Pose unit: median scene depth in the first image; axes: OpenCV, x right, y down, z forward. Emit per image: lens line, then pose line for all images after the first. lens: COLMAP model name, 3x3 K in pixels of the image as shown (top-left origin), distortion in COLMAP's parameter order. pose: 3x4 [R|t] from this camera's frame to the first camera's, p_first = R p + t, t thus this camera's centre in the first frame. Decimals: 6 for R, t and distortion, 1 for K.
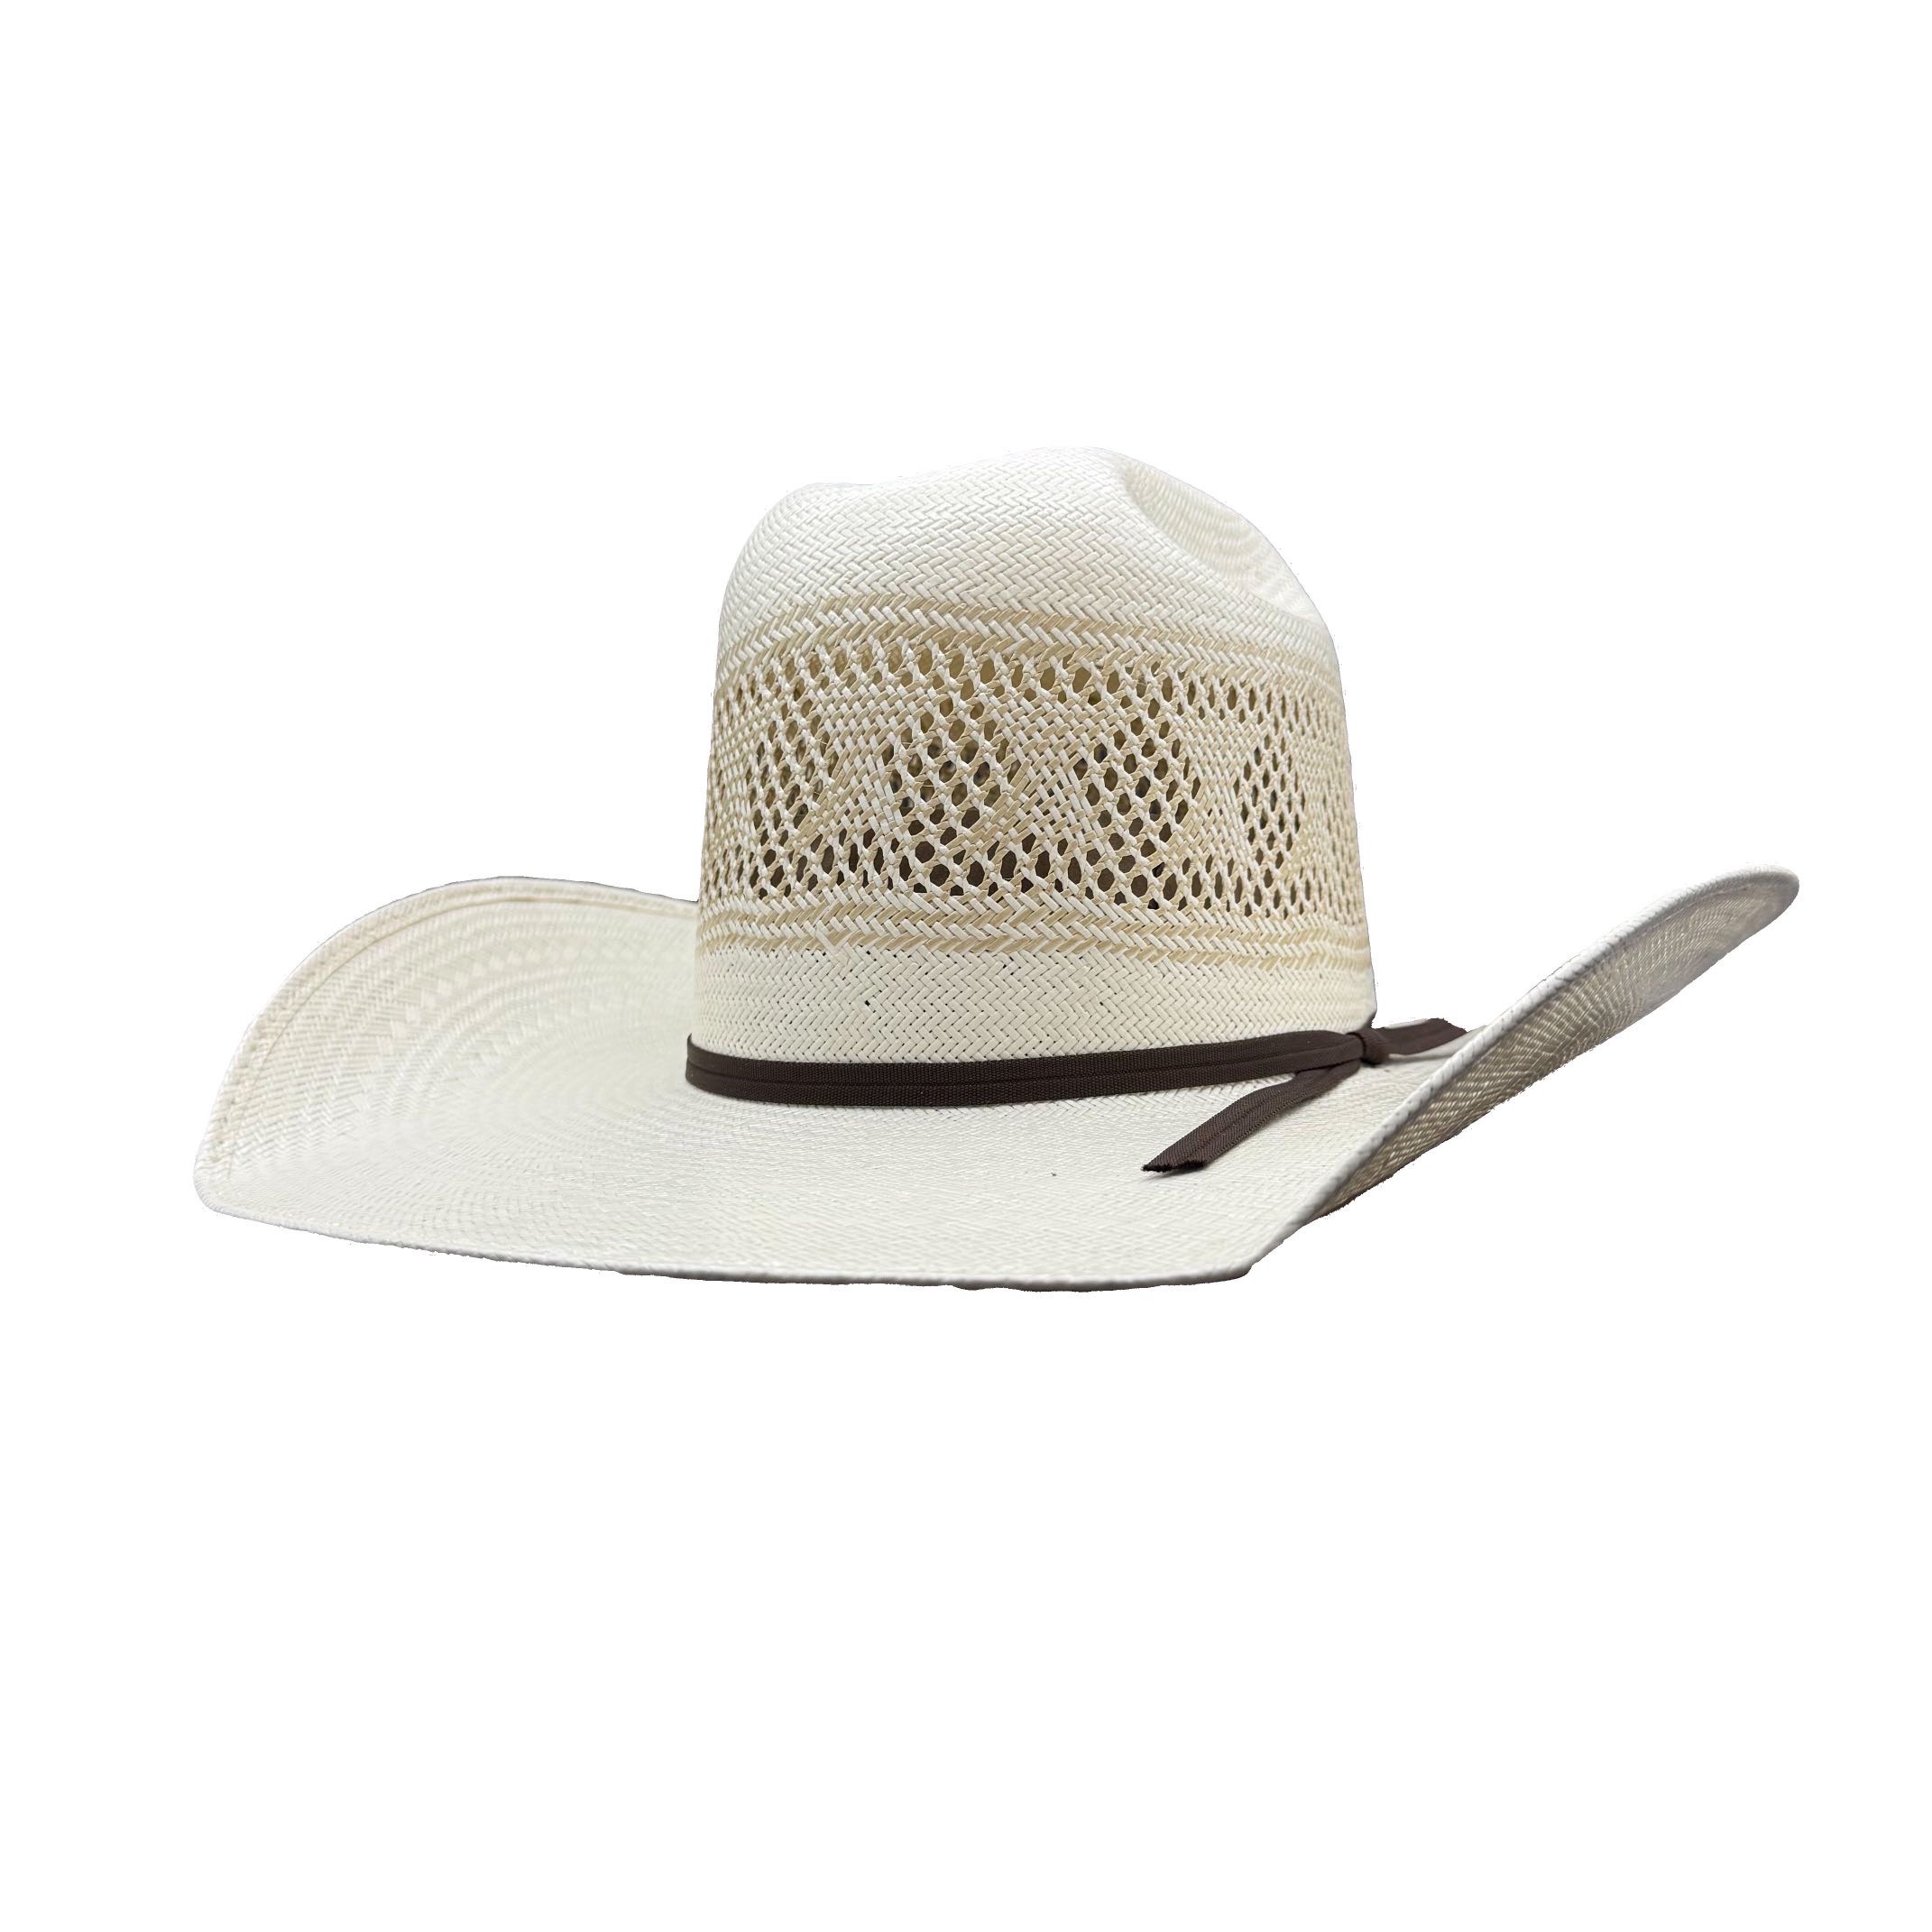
lens RADIAL K [[1897.1, 0, 964.7], [0, 1897.1, 955.1], [0, 0, 1]] dist [0.188422, -0.508419]
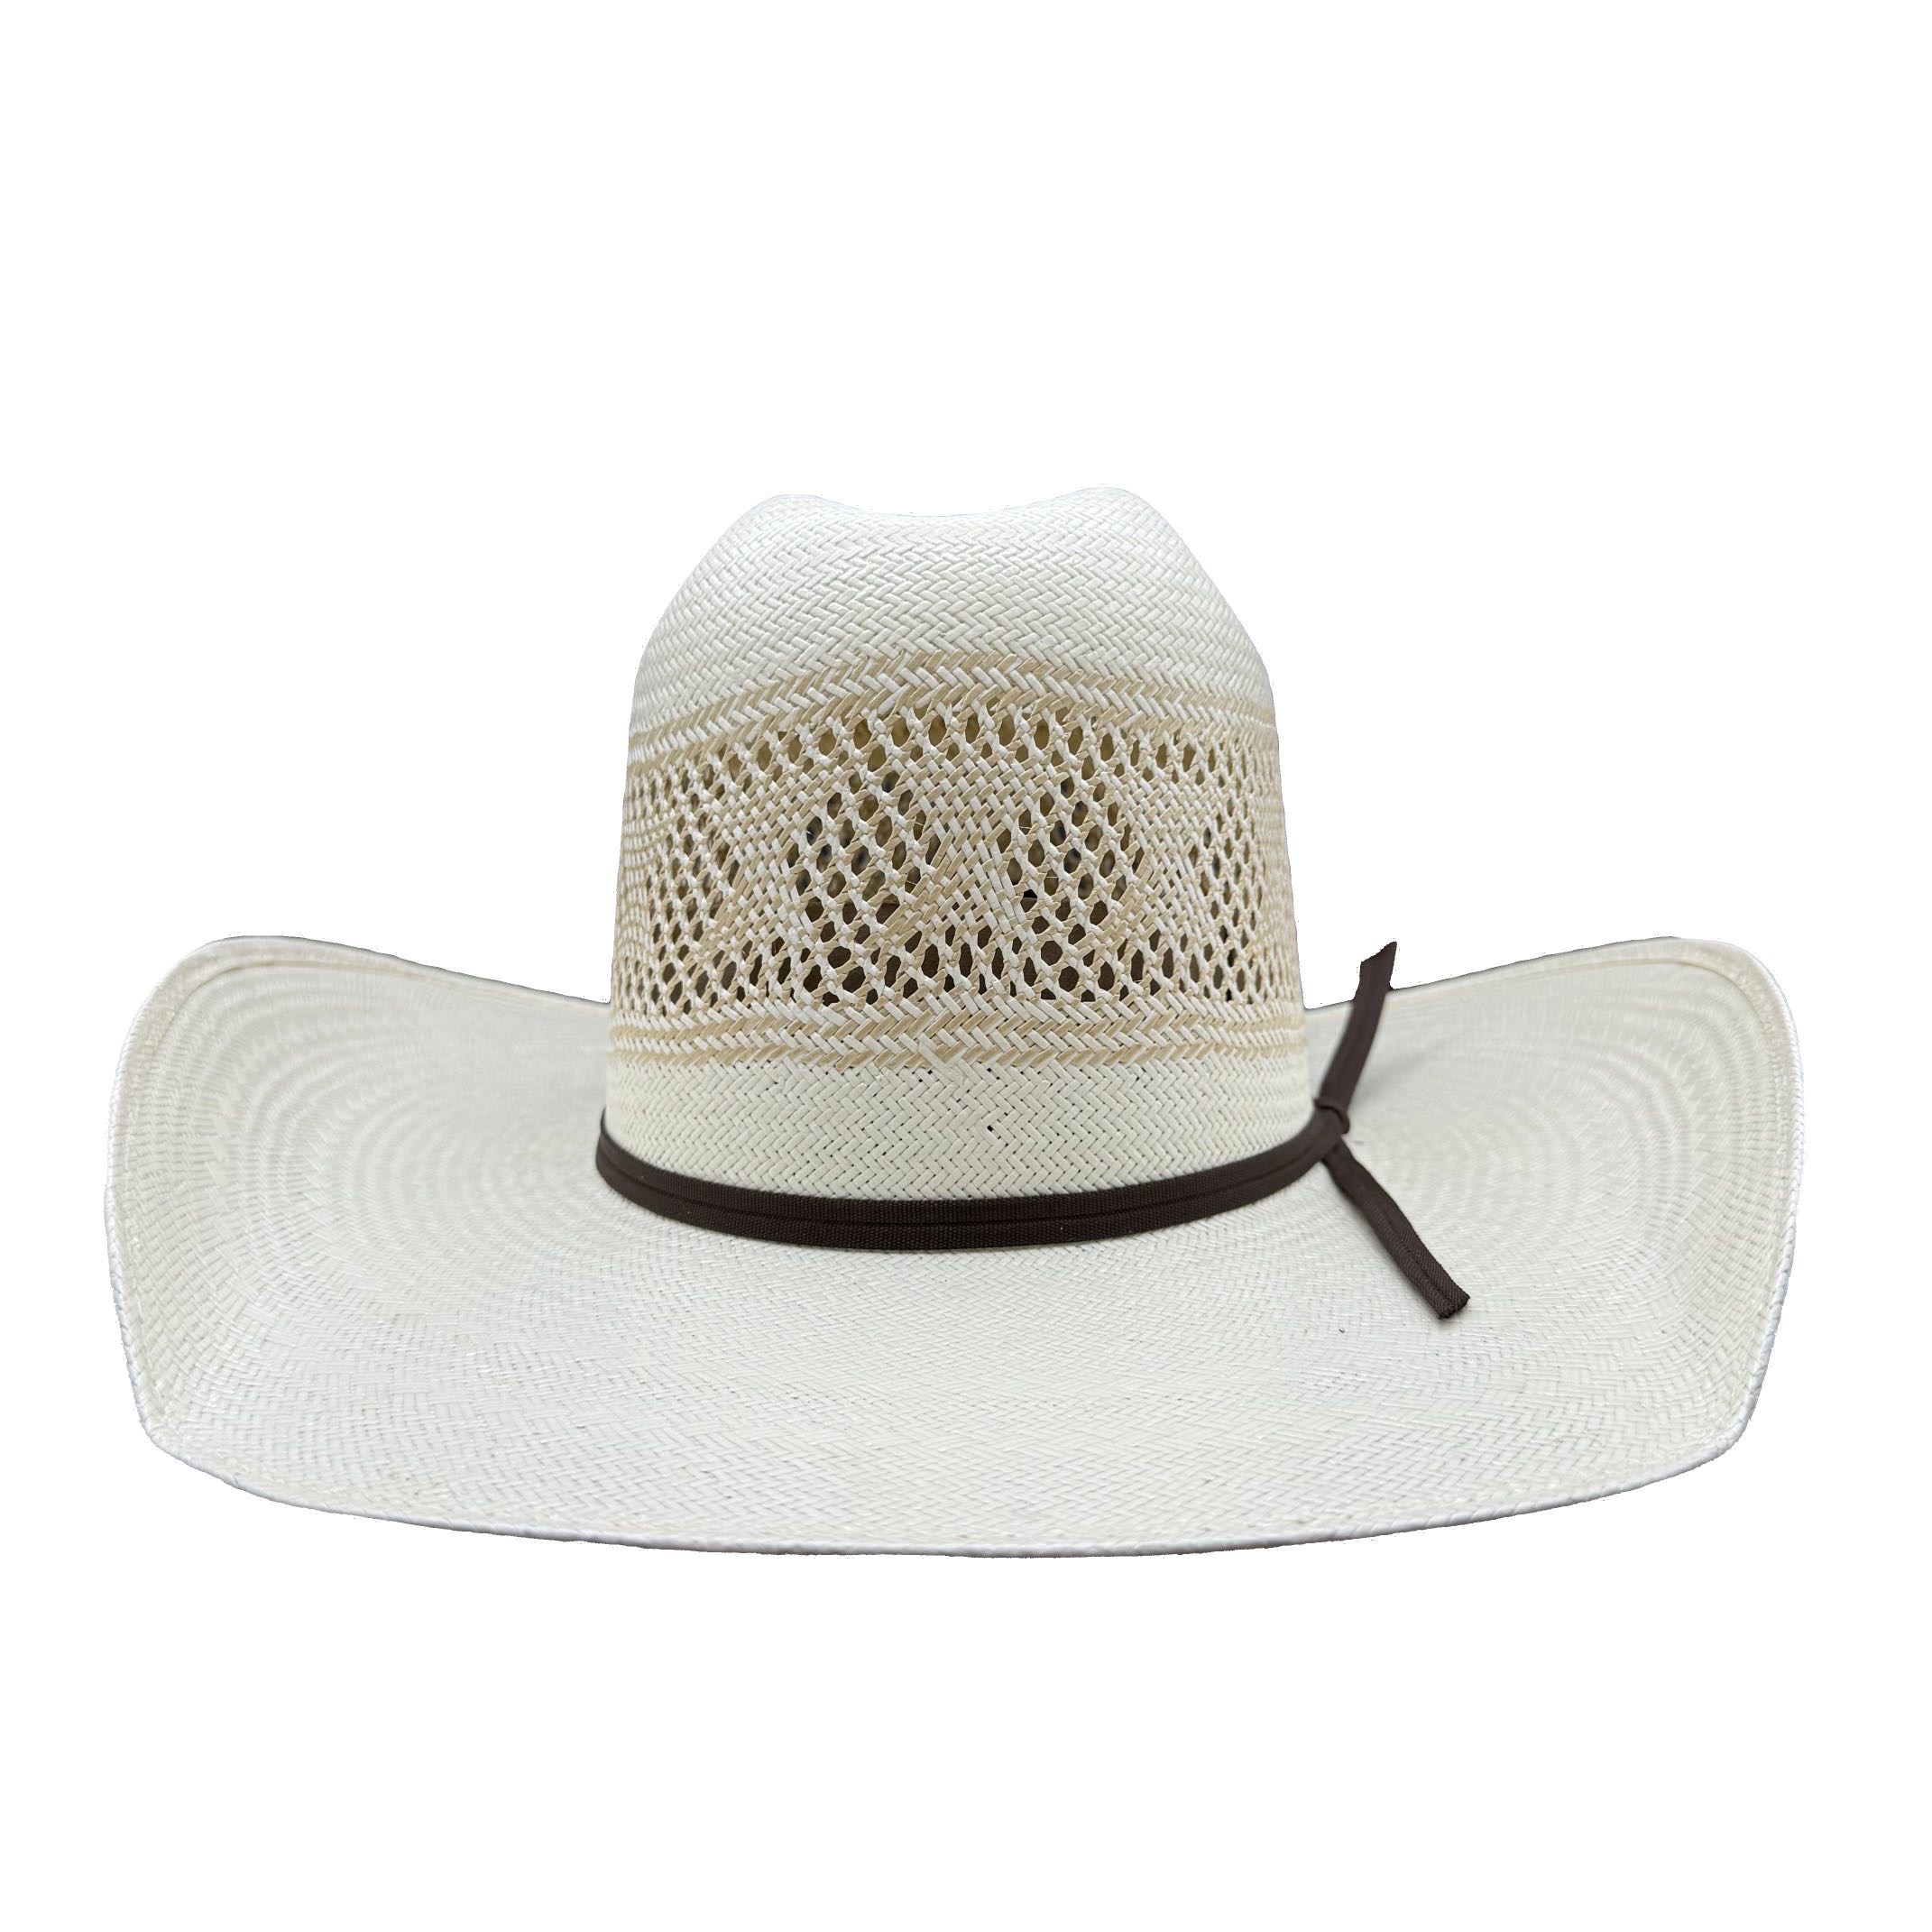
lens RADIAL K [[1897.1, 0, 964.7], [0, 1897.1, 955.1], [0, 0, 1]] dist [0.188422, -0.508419]
pose [[0.883266, -0.031707, 0.467799, -0.462786], [0.010736, 0.998817, 0.047428, -0.094523], [-0.468749, -0.036869, 0.882562, 0.242695]]
